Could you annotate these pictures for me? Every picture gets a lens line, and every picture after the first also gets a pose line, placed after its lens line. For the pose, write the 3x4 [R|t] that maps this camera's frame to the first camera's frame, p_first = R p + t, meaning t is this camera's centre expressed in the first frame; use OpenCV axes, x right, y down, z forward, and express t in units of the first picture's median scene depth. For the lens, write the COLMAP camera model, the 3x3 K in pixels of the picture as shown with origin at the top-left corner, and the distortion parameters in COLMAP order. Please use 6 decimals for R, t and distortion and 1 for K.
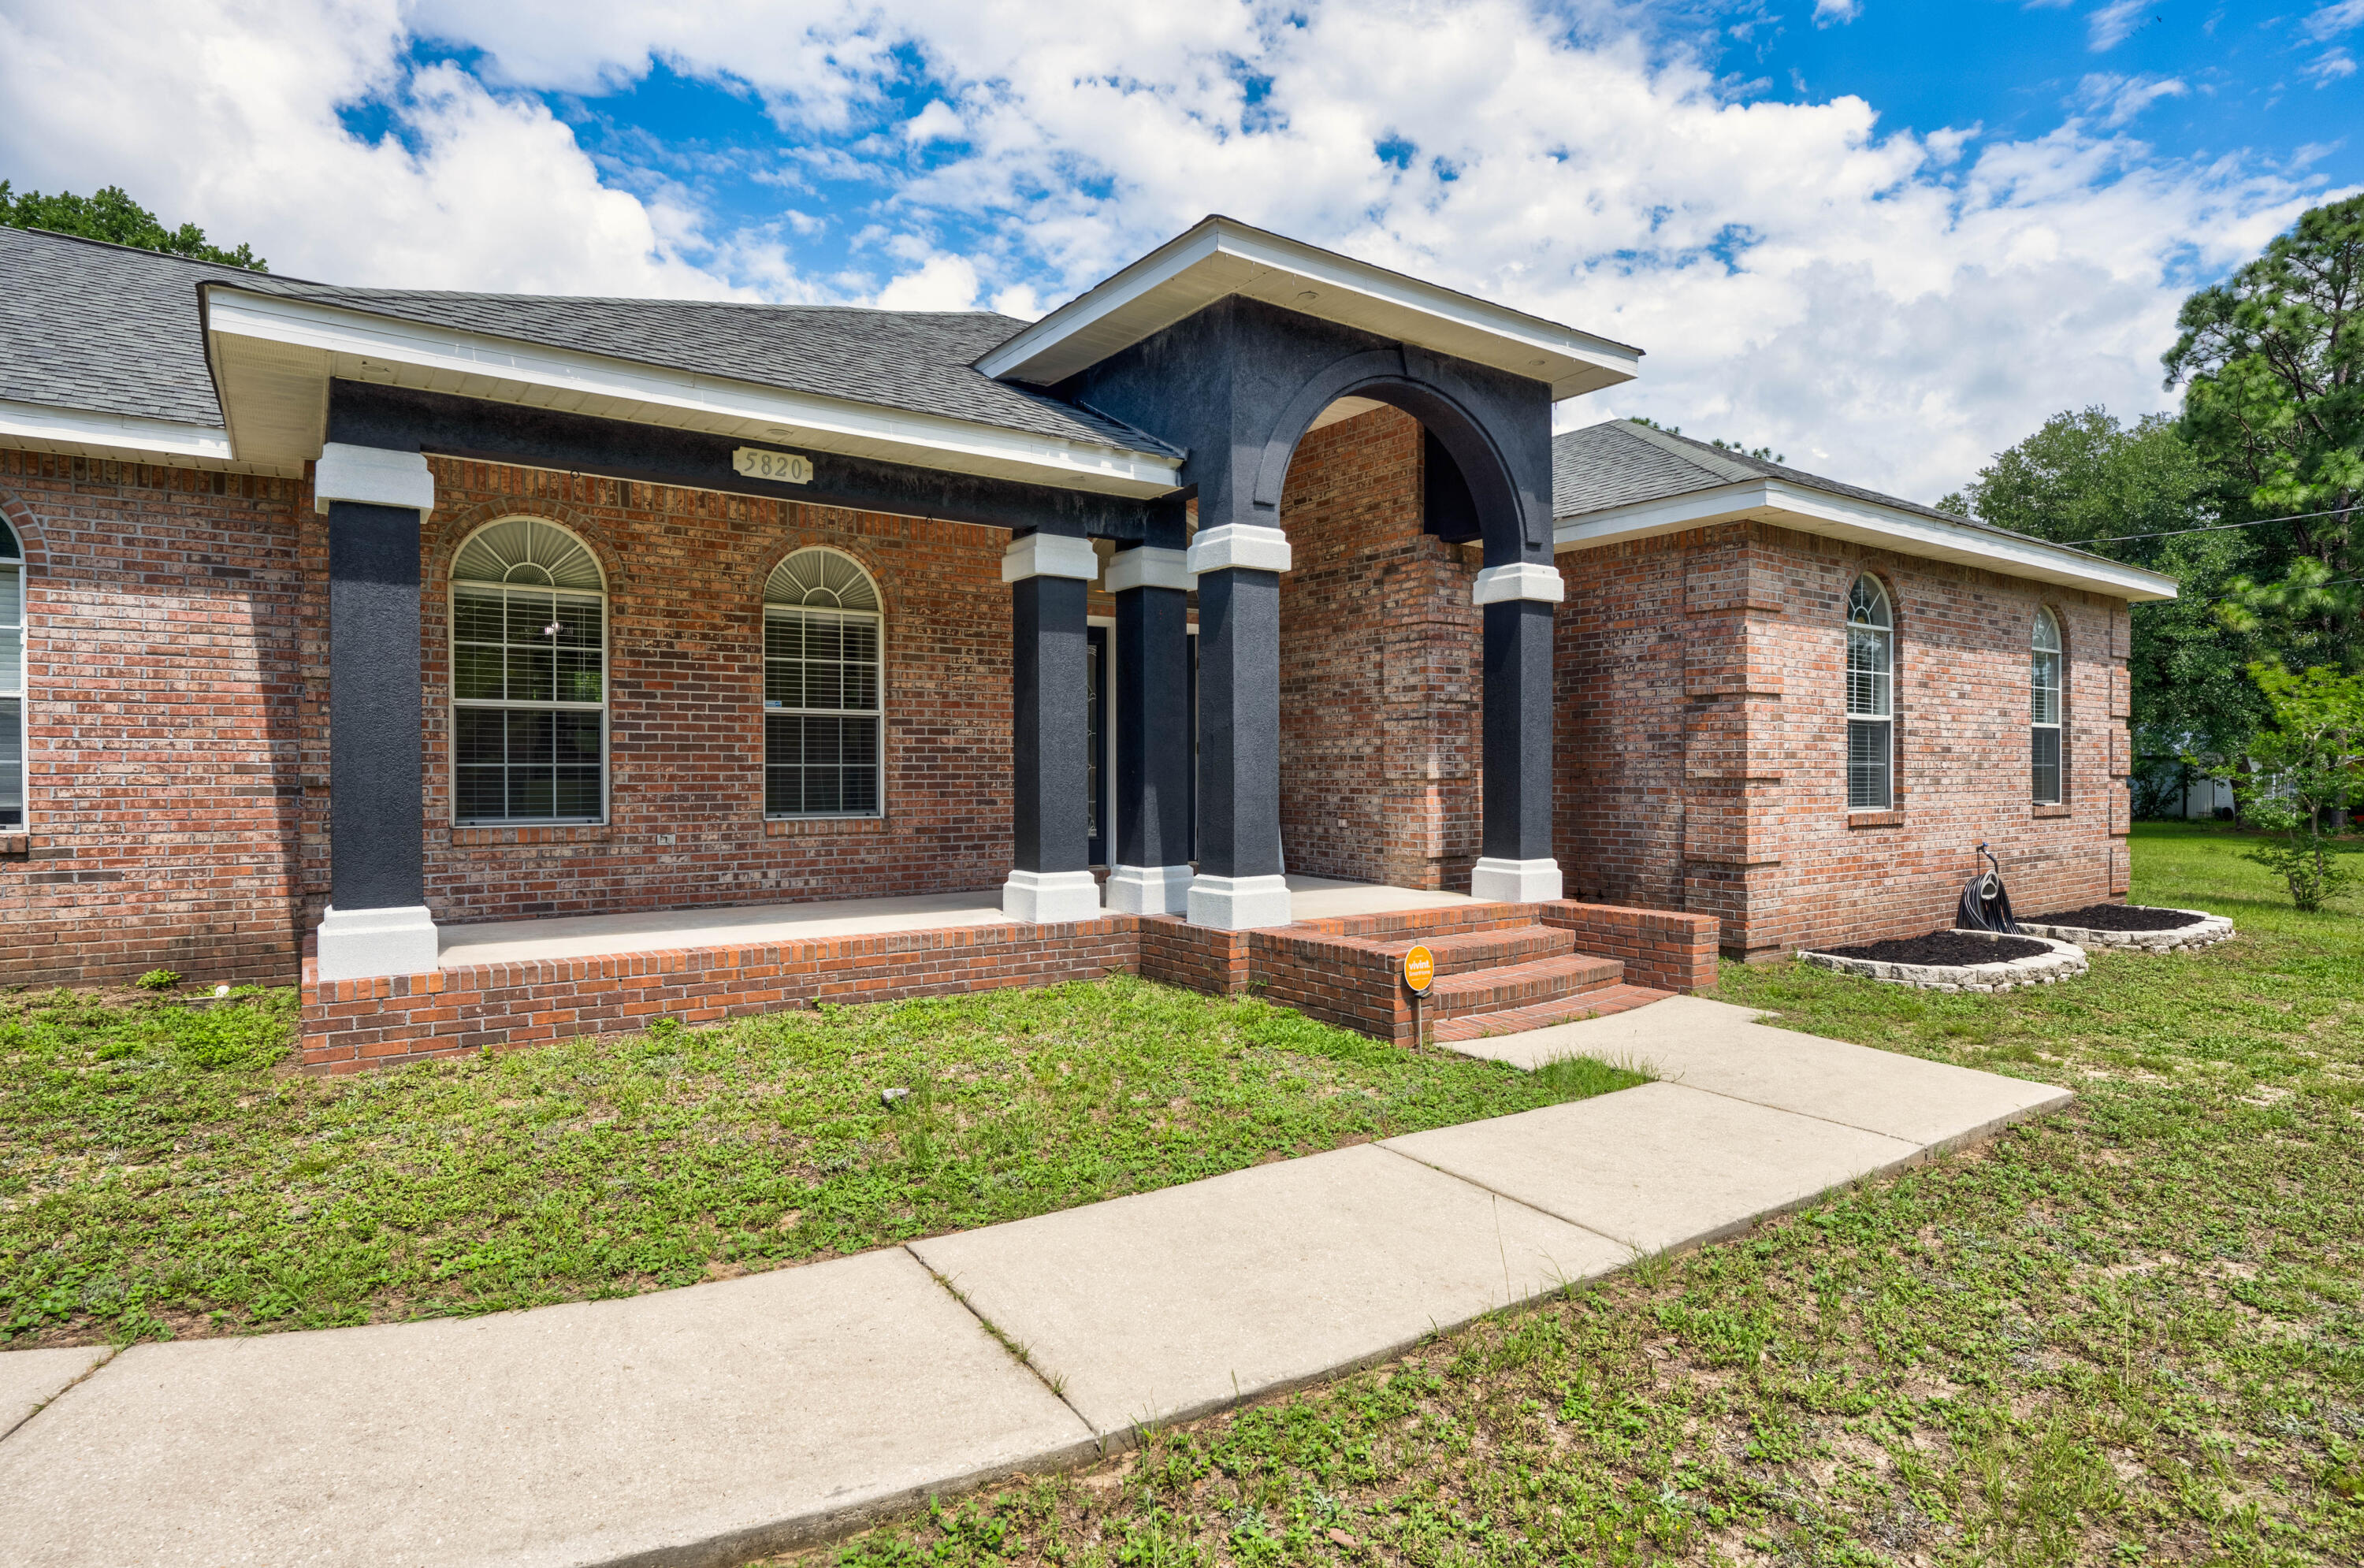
lens RADIAL K [[1243.9, 0, 1177.1], [0, 1243.9, 773.6], [0, 0, 1]] dist [0.002258, -0.001424]
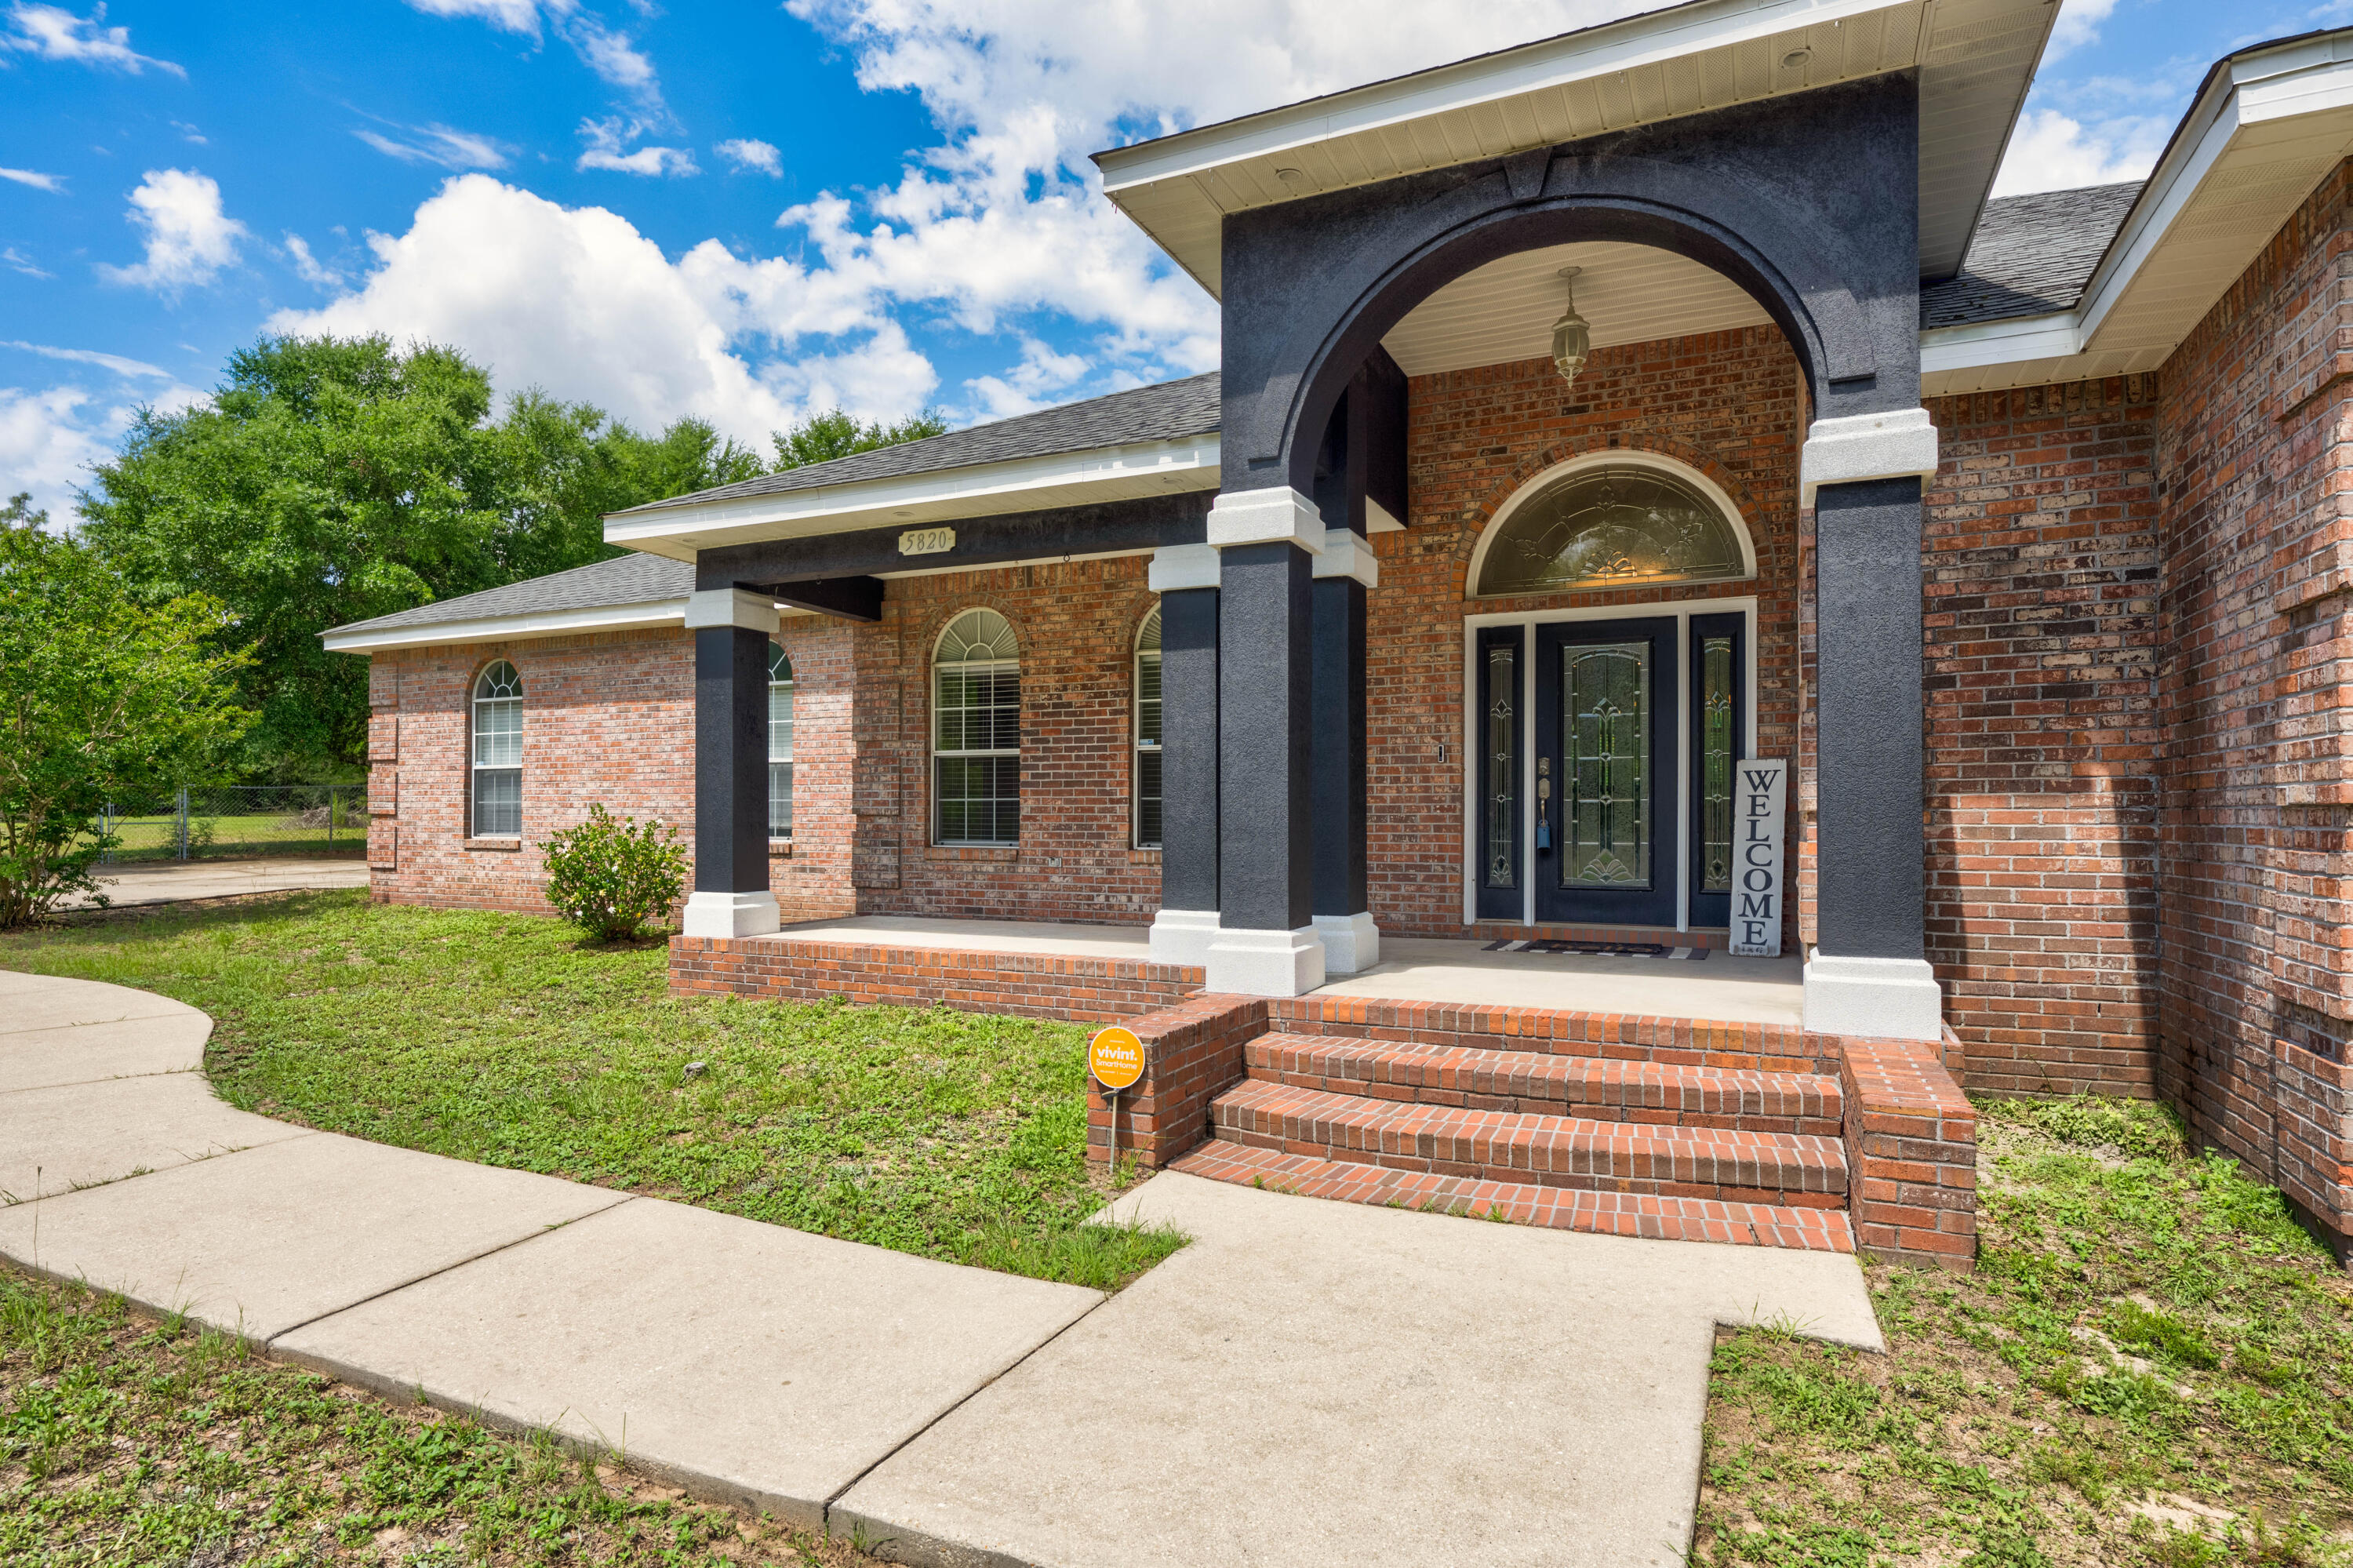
lens RADIAL K [[1238.2, 0, 1176.1], [0, 1238.2, 801.0], [0, 0, 1]] dist [0.002258, -0.001424]
pose [[0.497794, -0.009367, -0.867245, 0.166033], [-0.004382, 0.999902, -0.013315, 0.002527], [0.867284, 0.010429, 0.497704, 0.128820]]
